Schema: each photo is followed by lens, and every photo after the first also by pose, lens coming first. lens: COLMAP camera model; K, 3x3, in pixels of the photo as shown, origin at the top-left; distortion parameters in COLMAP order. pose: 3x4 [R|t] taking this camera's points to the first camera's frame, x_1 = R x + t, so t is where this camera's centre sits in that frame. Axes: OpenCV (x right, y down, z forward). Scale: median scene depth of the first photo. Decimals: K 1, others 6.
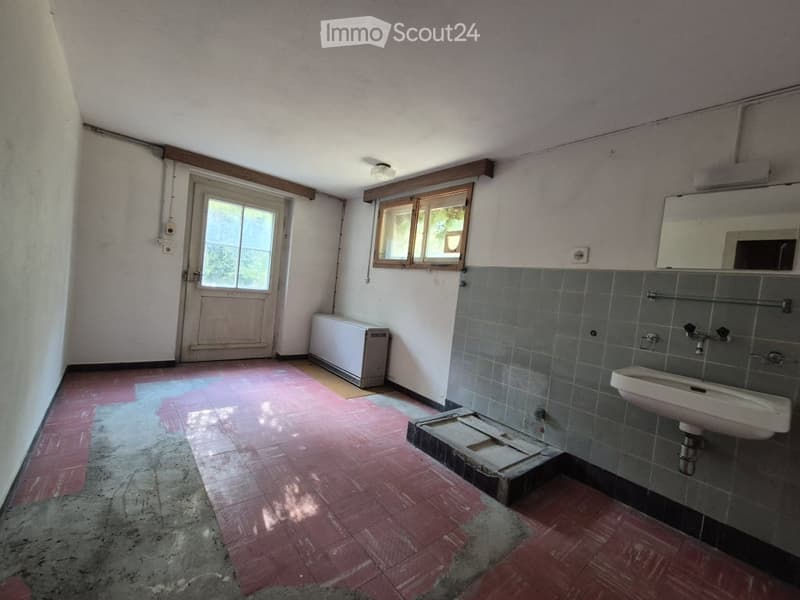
lens RADIAL K [[327.7, 0, 396.9], [0, 327.7, 298.2], [0, 0, 1]] dist [0.003852, -0.000028]
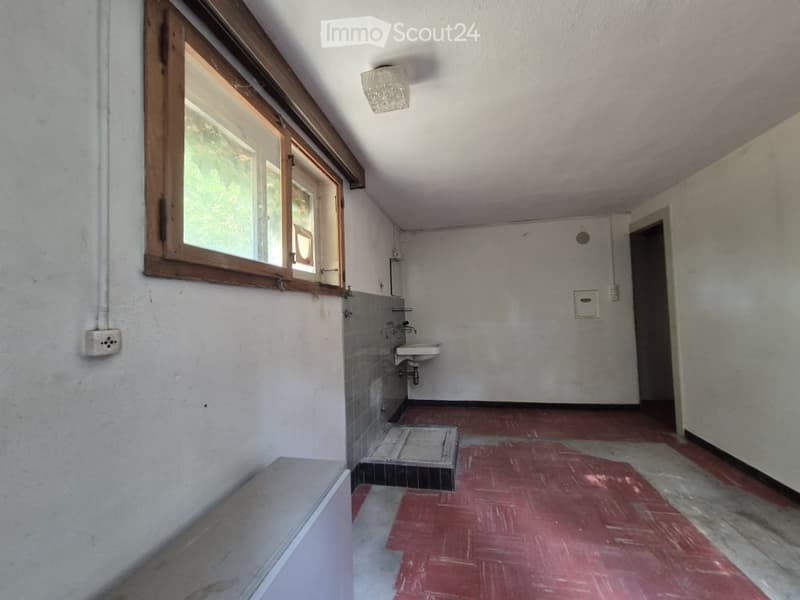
lens RADIAL K [[327.7, 0, 395.8], [0, 327.7, 302.4], [0, 0, 1]] dist [0.003852, -0.000028]
pose [[-0.612617, -0.067308, 0.787508, -0.454309], [-0.006290, 0.996751, 0.080299, -0.129737], [-0.790355, 0.044239, -0.611050, 1.367737]]
